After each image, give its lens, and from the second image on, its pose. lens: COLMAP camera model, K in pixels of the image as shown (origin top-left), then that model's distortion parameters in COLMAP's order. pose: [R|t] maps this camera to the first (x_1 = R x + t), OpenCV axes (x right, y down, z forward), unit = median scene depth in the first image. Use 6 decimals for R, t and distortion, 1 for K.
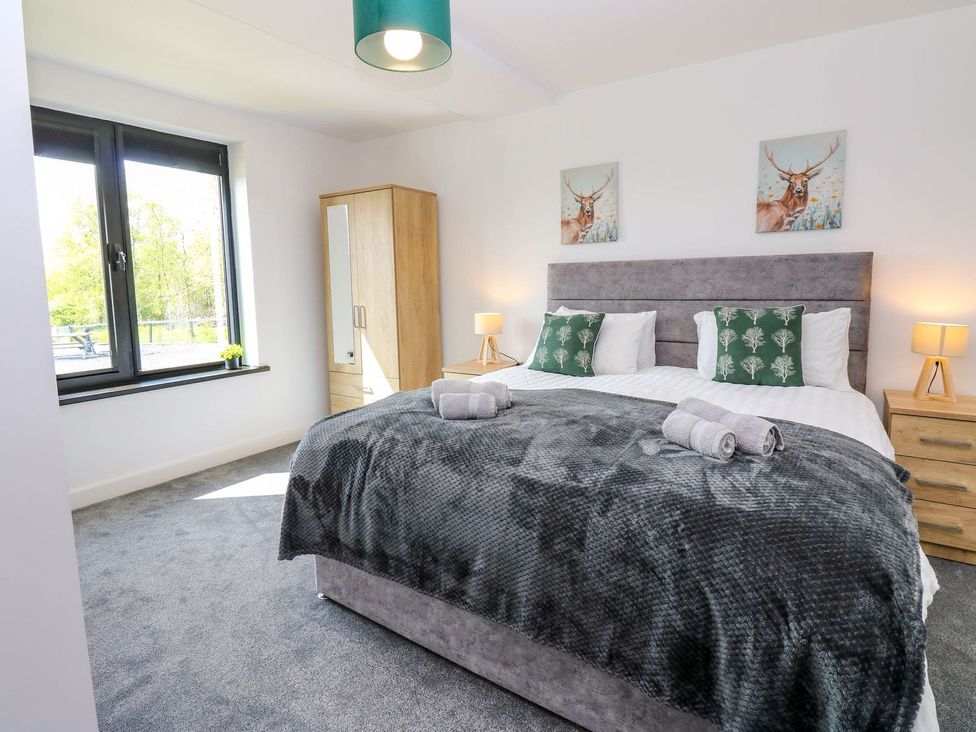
lens RADIAL K [[516.6, 0, 487.6], [0, 516.6, 336.7], [0, 0, 1]] dist [0.000142, -0.013942]
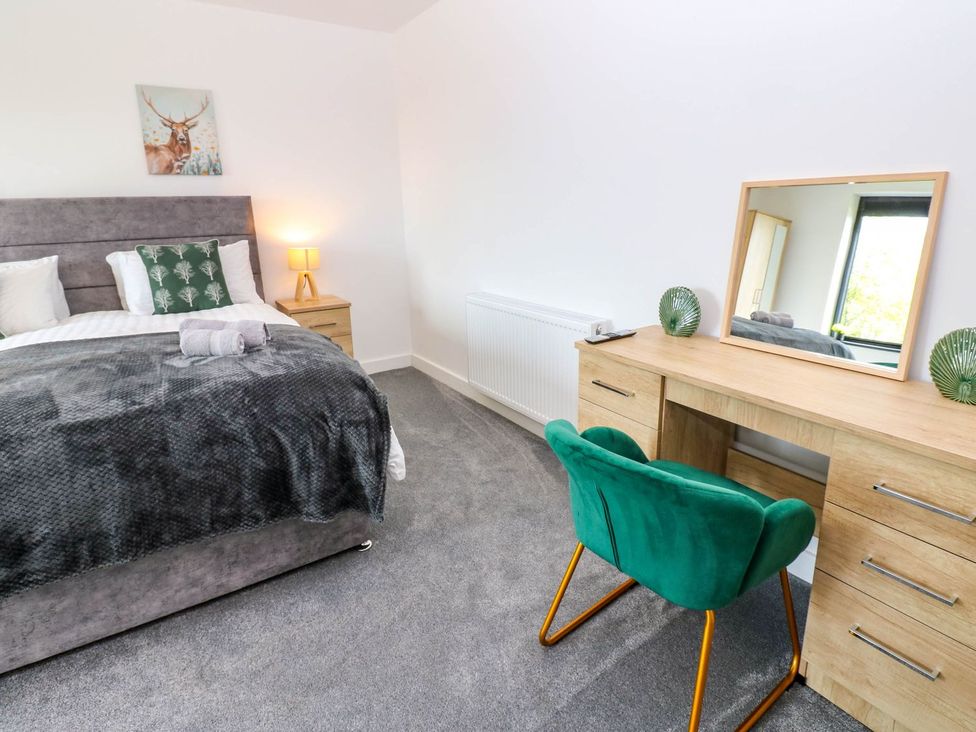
lens RADIAL K [[516.6, 0, 487.6], [0, 516.6, 336.7], [0, 0, 1]] dist [0.000142, -0.013942]
pose [[0.395227, -0.210838, 0.894060, -0.270767], [0.113242, 0.977062, 0.180353, 0.015574], [-0.911577, 0.029965, 0.410036, -0.069762]]
